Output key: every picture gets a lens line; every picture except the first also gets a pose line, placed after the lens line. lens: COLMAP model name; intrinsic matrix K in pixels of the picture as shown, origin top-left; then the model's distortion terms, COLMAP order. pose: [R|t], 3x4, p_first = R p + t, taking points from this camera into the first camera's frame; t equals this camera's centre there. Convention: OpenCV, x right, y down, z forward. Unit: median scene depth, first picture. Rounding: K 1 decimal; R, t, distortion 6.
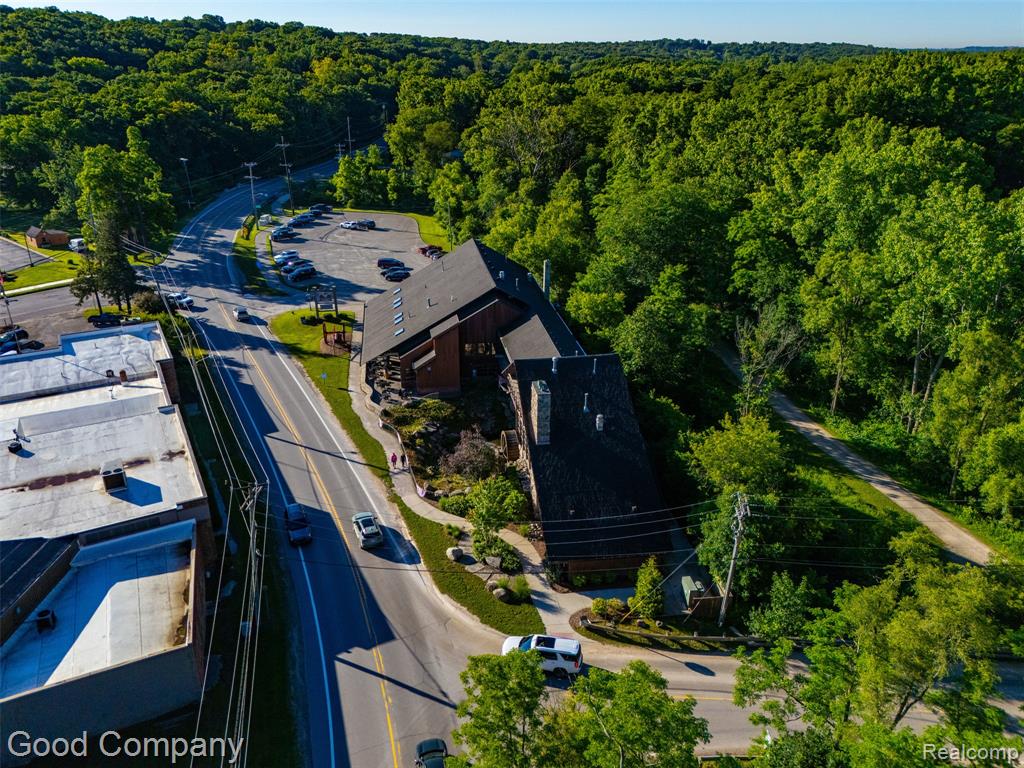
lens RADIAL K [[747.6, 0, 514.1], [0, 747.6, 383.8], [0, 0, 1]] dist [0.082389, -0.077576]
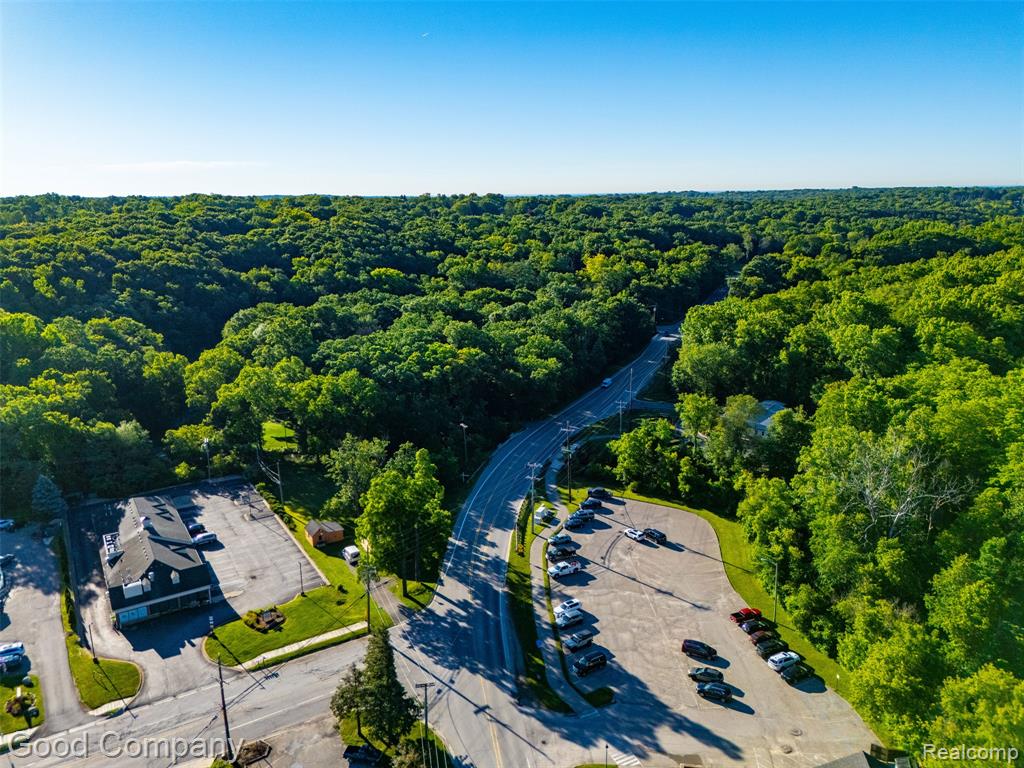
lens RADIAL K [[747.6, 0, 514.1], [0, 747.6, 383.8], [0, 0, 1]] dist [0.082389, -0.077576]
pose [[0.951423, 0.060485, -0.301887, -0.104868], [-0.109526, 0.982865, -0.148256, -0.240829], [0.287747, 0.174119, 0.941745, 0.139233]]
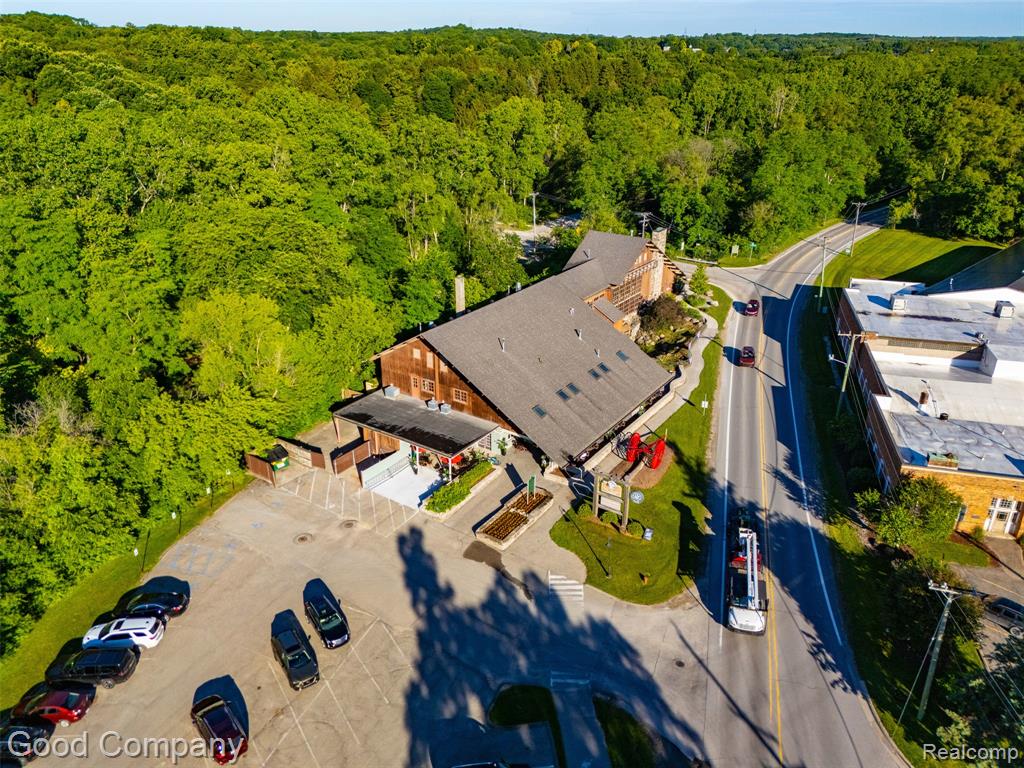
lens RADIAL K [[747.6, 0, 514.1], [0, 747.6, 383.8], [0, 0, 1]] dist [0.082389, -0.077576]
pose [[-0.726106, -0.286918, 0.624858, -0.338763], [0.271606, 0.715182, 0.644007, -0.353997], [-0.631665, 0.637332, -0.441369, 0.800442]]
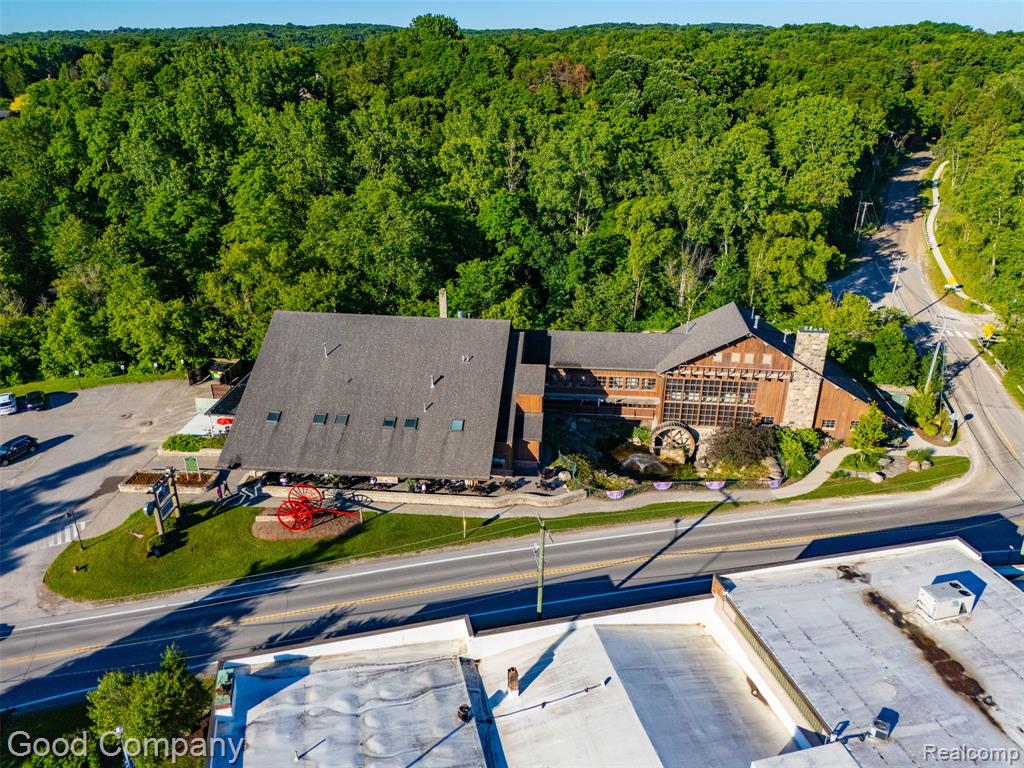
lens RADIAL K [[747.6, 0, 514.1], [0, 747.6, 383.8], [0, 0, 1]] dist [0.082389, -0.077576]
pose [[0.255972, -0.392585, 0.883377, -0.416687], [0.387935, 0.878728, 0.278109, -0.155246], [-0.885429, 0.271505, 0.377227, 0.348254]]
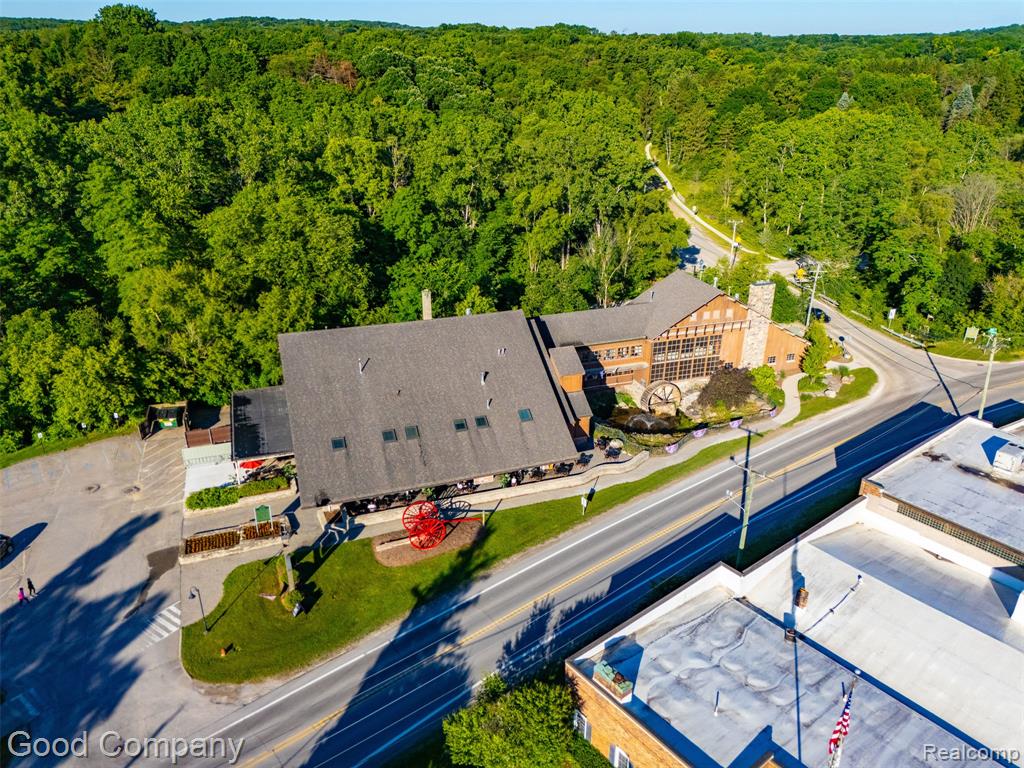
lens RADIAL K [[747.6, 0, 514.1], [0, 747.6, 383.8], [0, 0, 1]] dist [0.082389, -0.077576]
pose [[-0.175141, -0.403189, 0.898201, -0.439329], [0.393601, 0.807552, 0.439247, -0.231826], [-0.902443, 0.430463, 0.017260, 0.522248]]
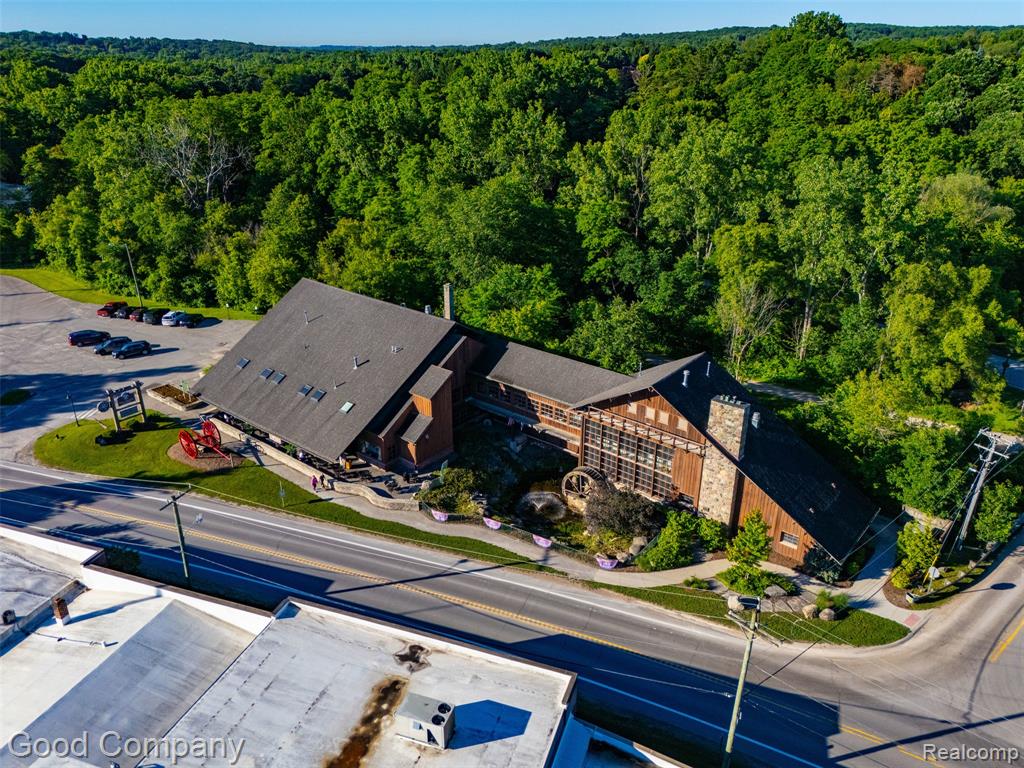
lens RADIAL K [[747.6, 0, 514.1], [0, 747.6, 383.8], [0, 0, 1]] dist [0.082389, -0.077576]
pose [[0.745421, -0.268795, 0.609997, -0.263384], [0.266696, 0.958923, 0.096645, -0.064892], [-0.610918, 0.090643, 0.786488, 0.144290]]
